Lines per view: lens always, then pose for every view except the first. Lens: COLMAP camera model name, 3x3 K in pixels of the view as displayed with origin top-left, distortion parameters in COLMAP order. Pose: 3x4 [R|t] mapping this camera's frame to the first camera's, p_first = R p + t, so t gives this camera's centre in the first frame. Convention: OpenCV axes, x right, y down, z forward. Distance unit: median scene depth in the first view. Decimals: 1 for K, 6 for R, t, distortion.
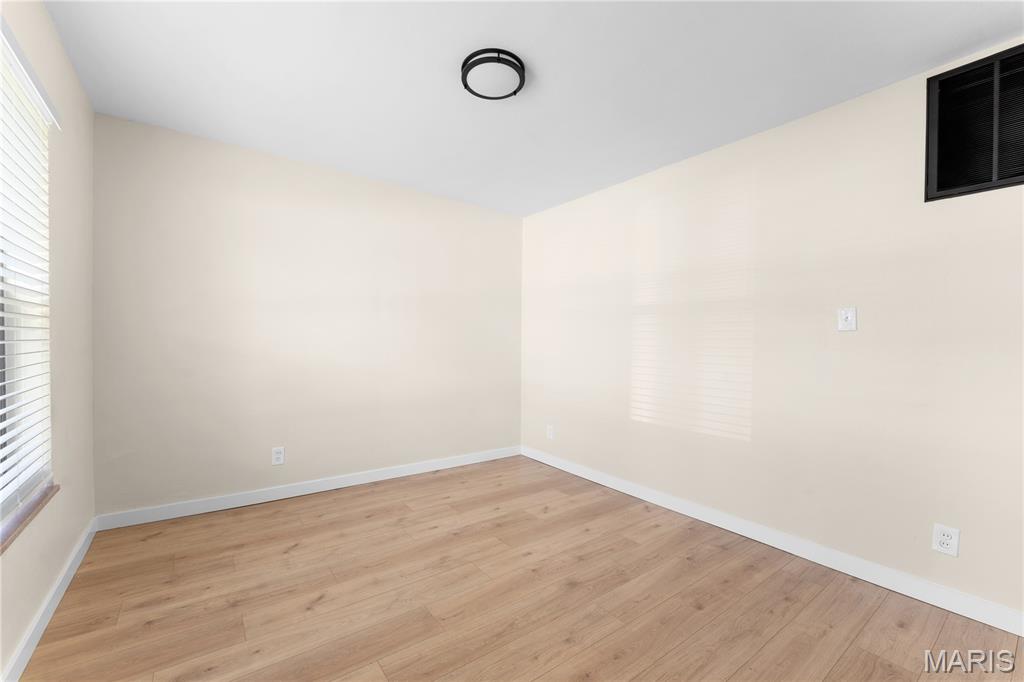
lens RADIAL K [[424.5, 0, 509.9], [0, 424.5, 353.4], [0, 0, 1]] dist [0.000106, 0.000007]
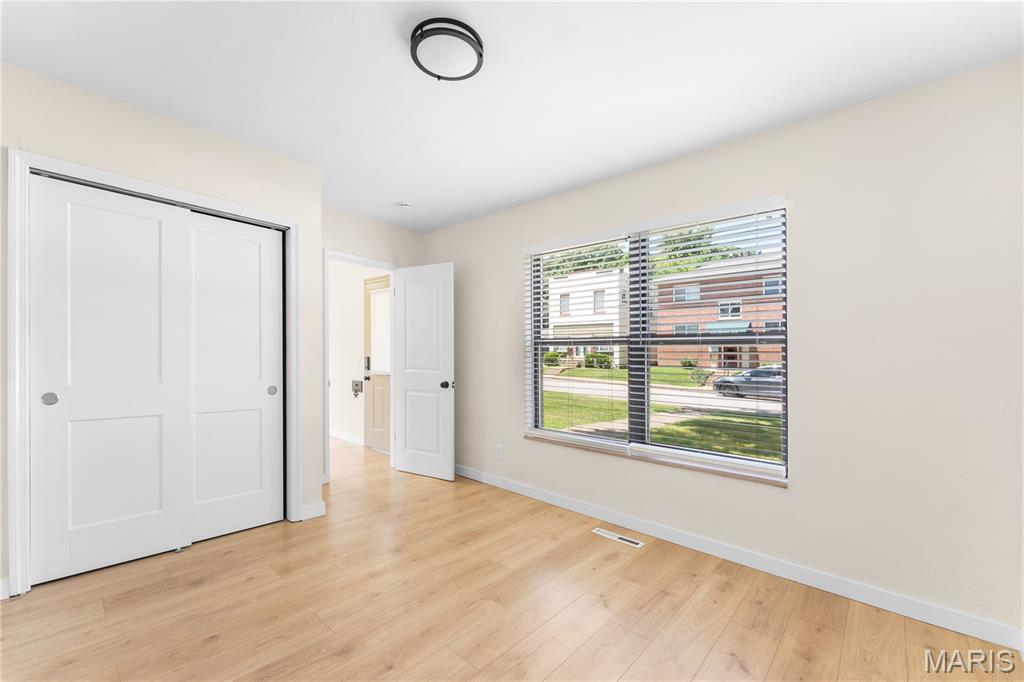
lens RADIAL K [[424.5, 0, 509.9], [0, 424.5, 353.4], [0, 0, 1]] dist [0.000106, 0.000007]
pose [[-0.979028, -0.048314, -0.197914, 0.030117], [-0.051077, 0.998655, 0.008873, -0.052029], [0.197219, 0.018795, -0.980179, 2.000703]]
